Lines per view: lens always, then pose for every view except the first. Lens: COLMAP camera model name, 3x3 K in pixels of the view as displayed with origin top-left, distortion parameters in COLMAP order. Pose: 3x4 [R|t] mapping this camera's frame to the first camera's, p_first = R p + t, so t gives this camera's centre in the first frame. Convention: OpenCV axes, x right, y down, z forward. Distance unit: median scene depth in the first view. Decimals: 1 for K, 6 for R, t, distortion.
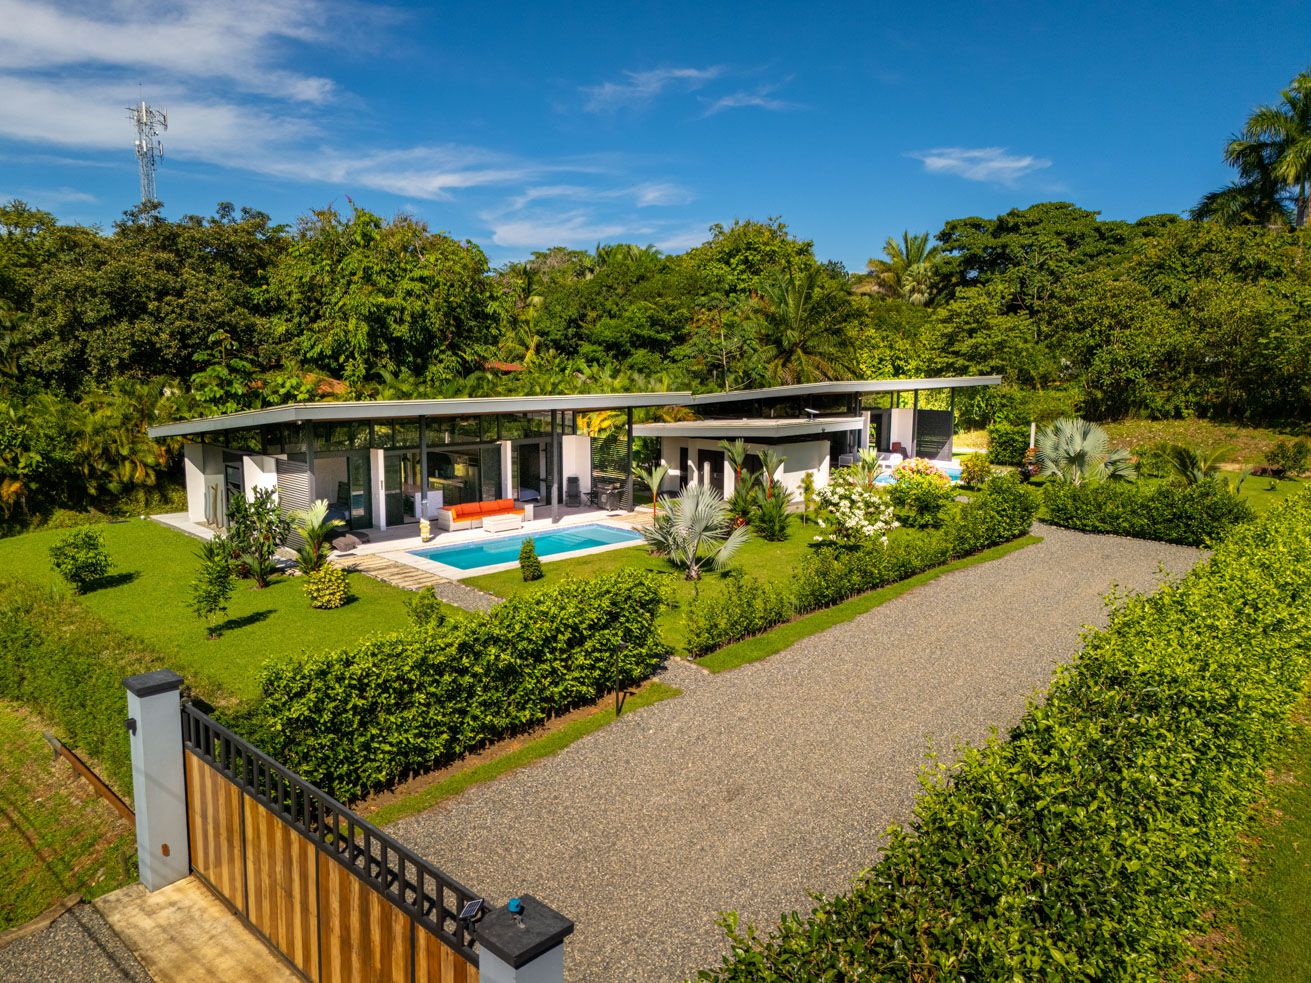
lens RADIAL K [[966.3, 0, 655.7], [0, 966.3, 486.5], [0, 0, 1]] dist [0.065257, -0.054699]
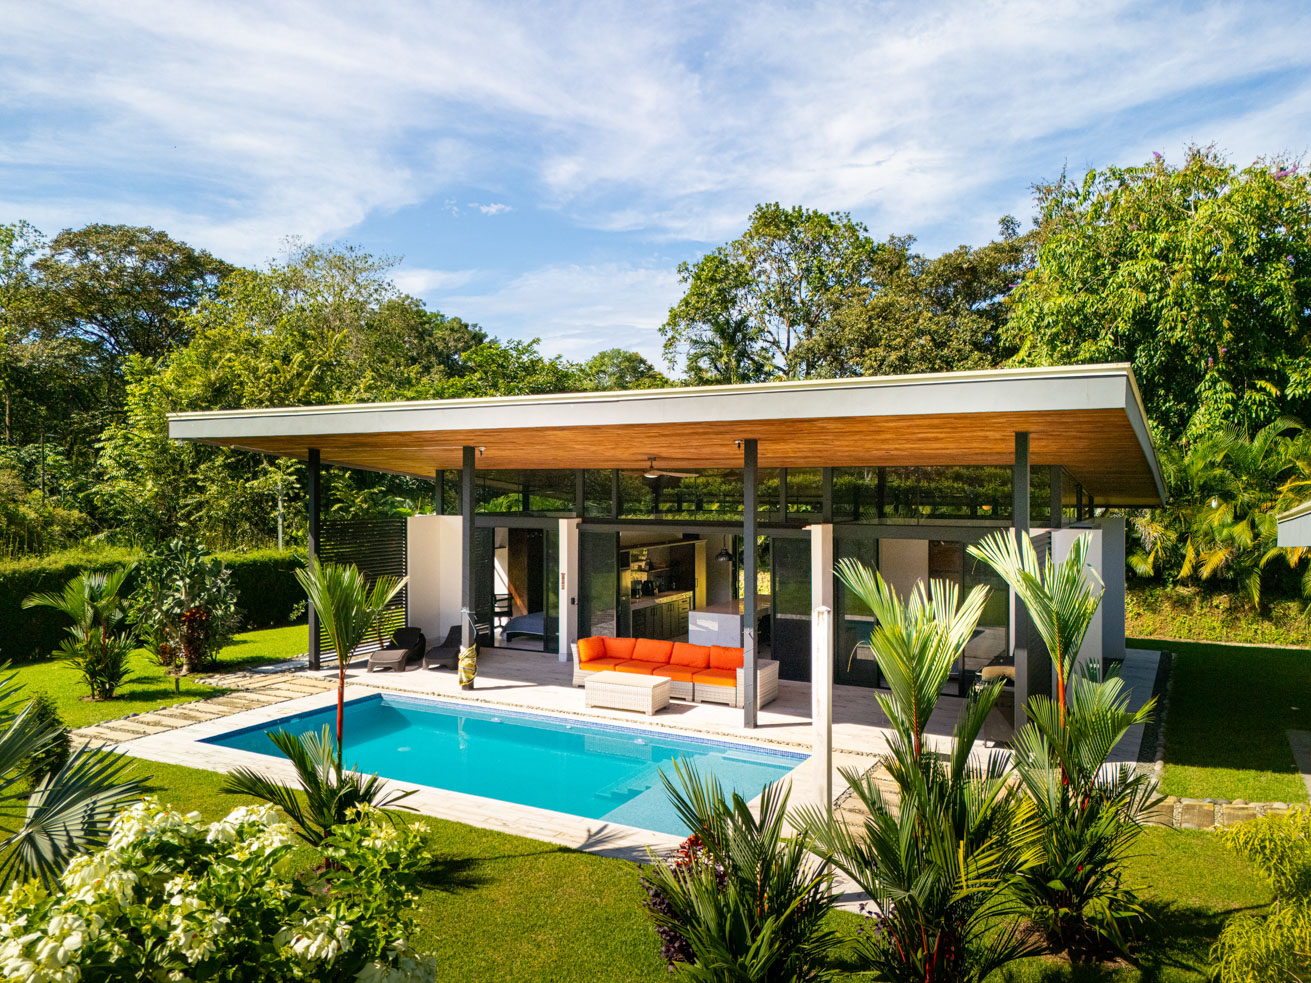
lens RADIAL K [[961.9, 0, 655.5], [0, 961.9, 491.5], [0, 0, 1]] dist [0.070990, -0.058762]
pose [[0.302142, 0.004712, -0.953251, 0.235167], [-0.127918, 0.991144, -0.035646, -0.034386], [0.944641, 0.132708, 0.300069, 0.735568]]
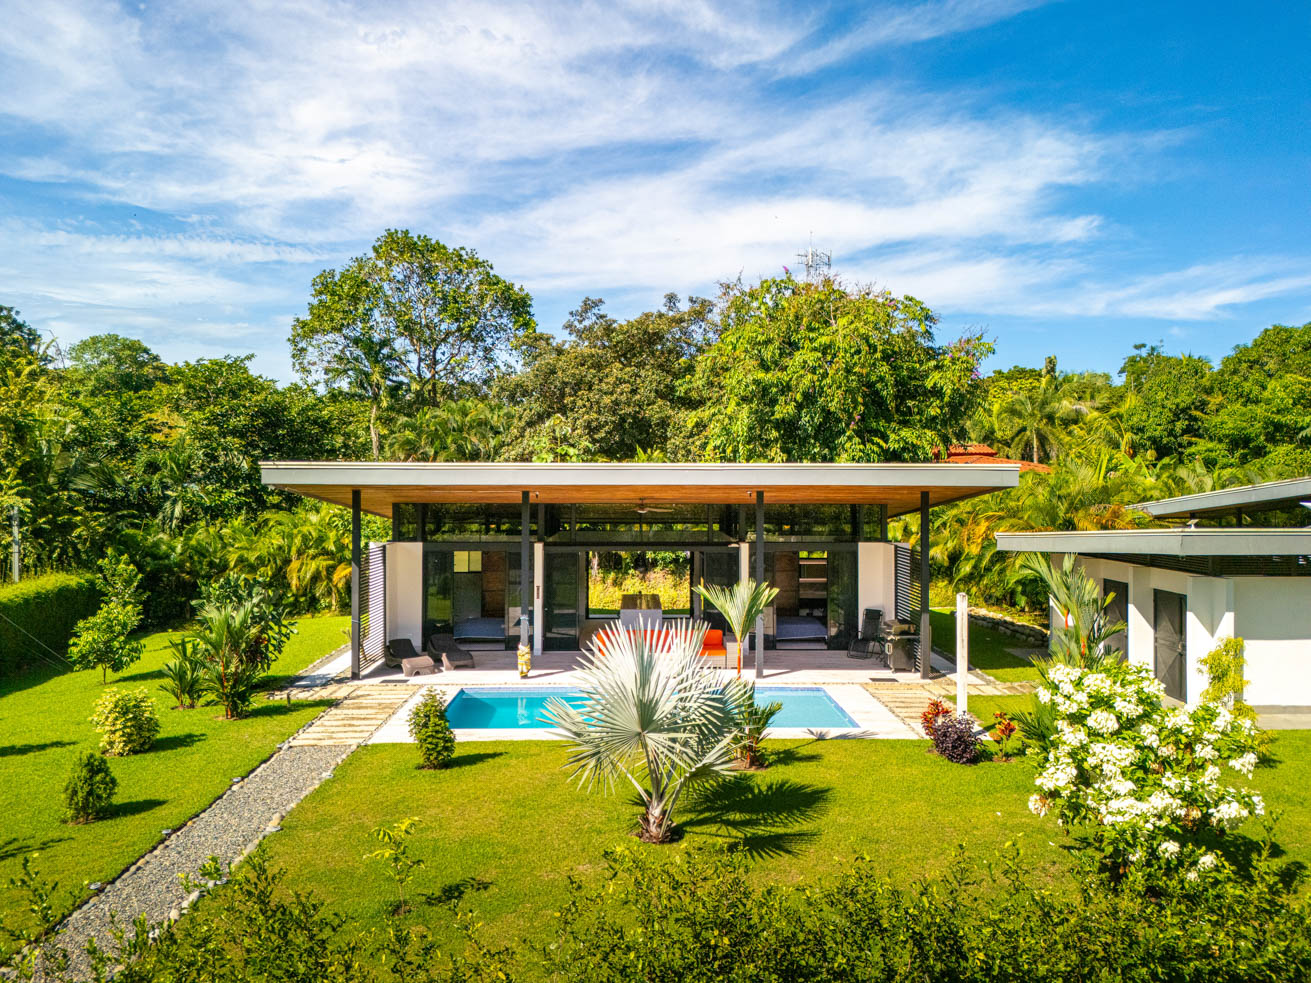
lens RADIAL K [[961.9, 0, 655.5], [0, 961.9, 491.5], [0, 0, 1]] dist [0.070990, -0.058762]
pose [[0.743284, 0.002016, -0.668973, 0.228249], [-0.088872, 0.991430, -0.095756, -0.013004], [0.663047, 0.130627, 0.737093, 0.432152]]
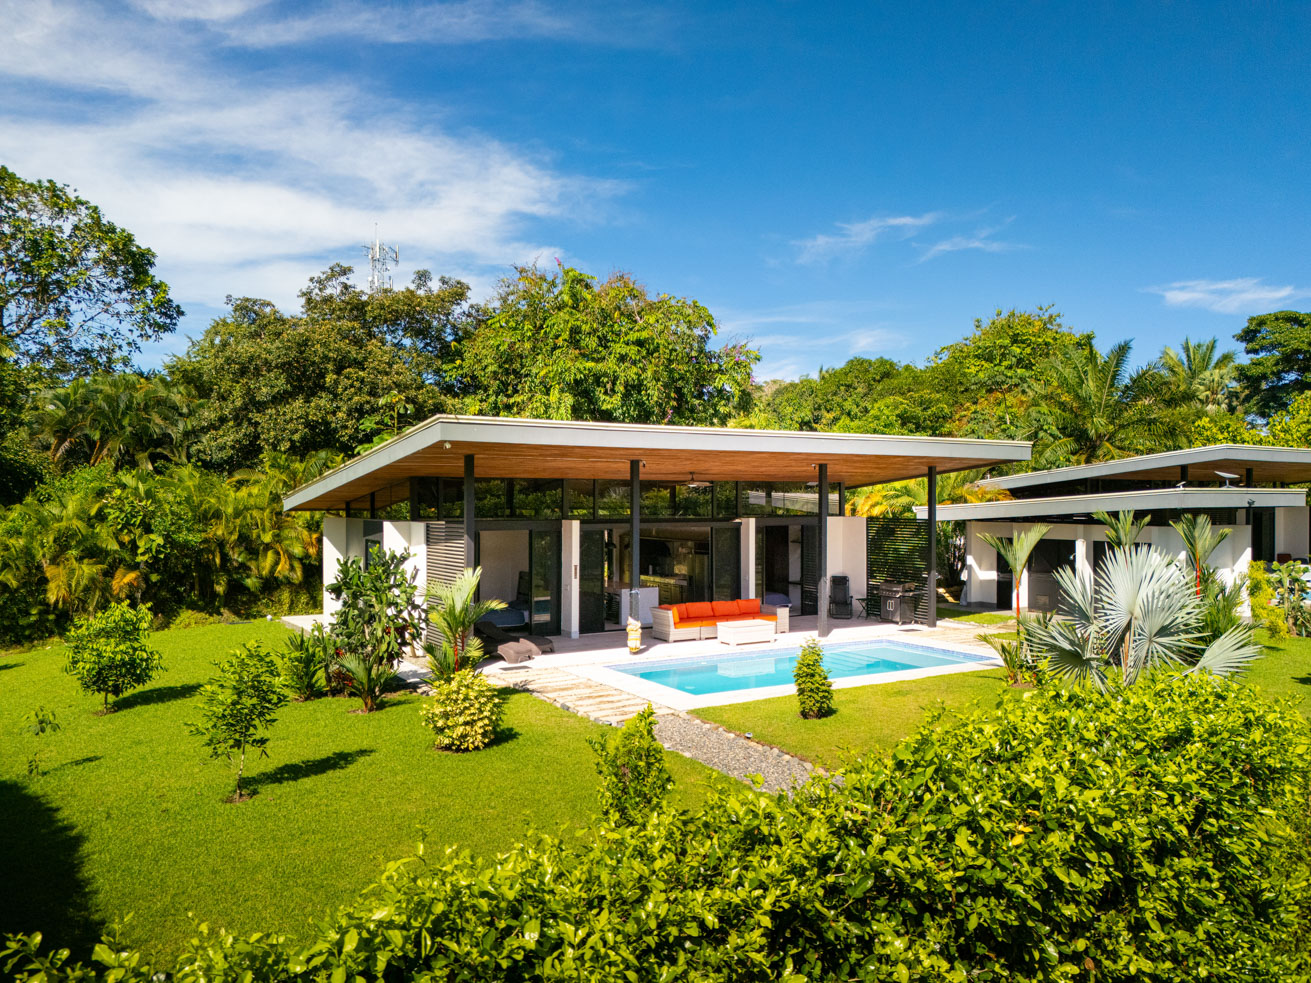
lens RADIAL K [[996.0, 0, 670.9], [0, 996.0, 495.5], [0, 0, 1]] dist [0.072417, -0.061877]
pose [[0.980709, -0.005403, -0.195400, -0.064286], [-0.022120, 0.990130, -0.138398, 0.034452], [0.194219, 0.140051, 0.970909, 0.267095]]
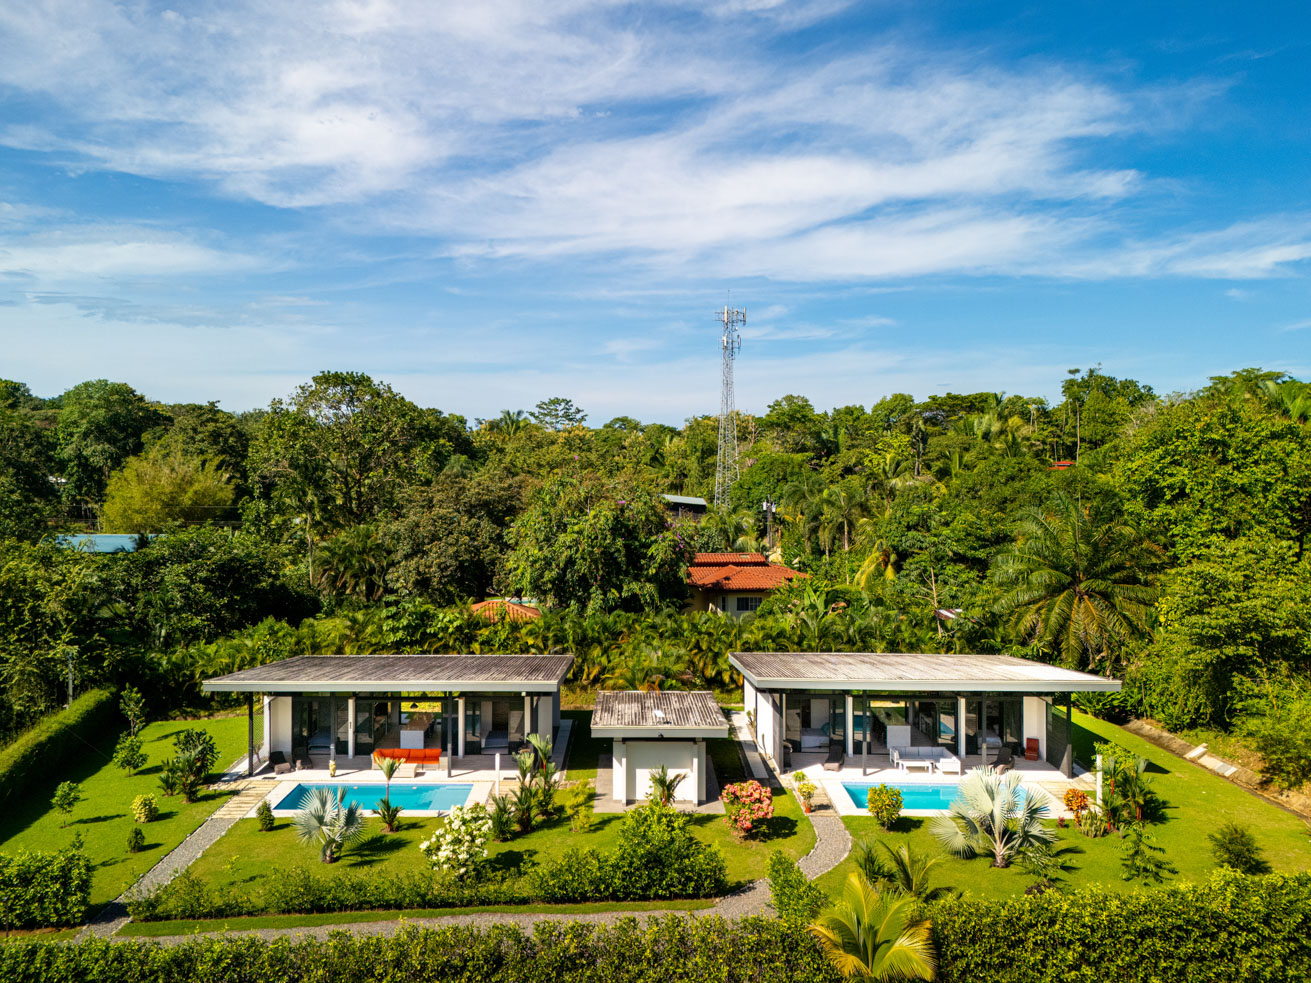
lens RADIAL K [[1026.5, 0, 621.0], [0, 1026.5, 464.6], [0, 0, 1]] dist [0.065358, -0.040574]
pose [[0.718528, 0.002977, -0.695492, 0.865911], [-0.094559, 0.991124, -0.093449, -0.226564], [0.689040, 0.132911, 0.712431, 0.134475]]
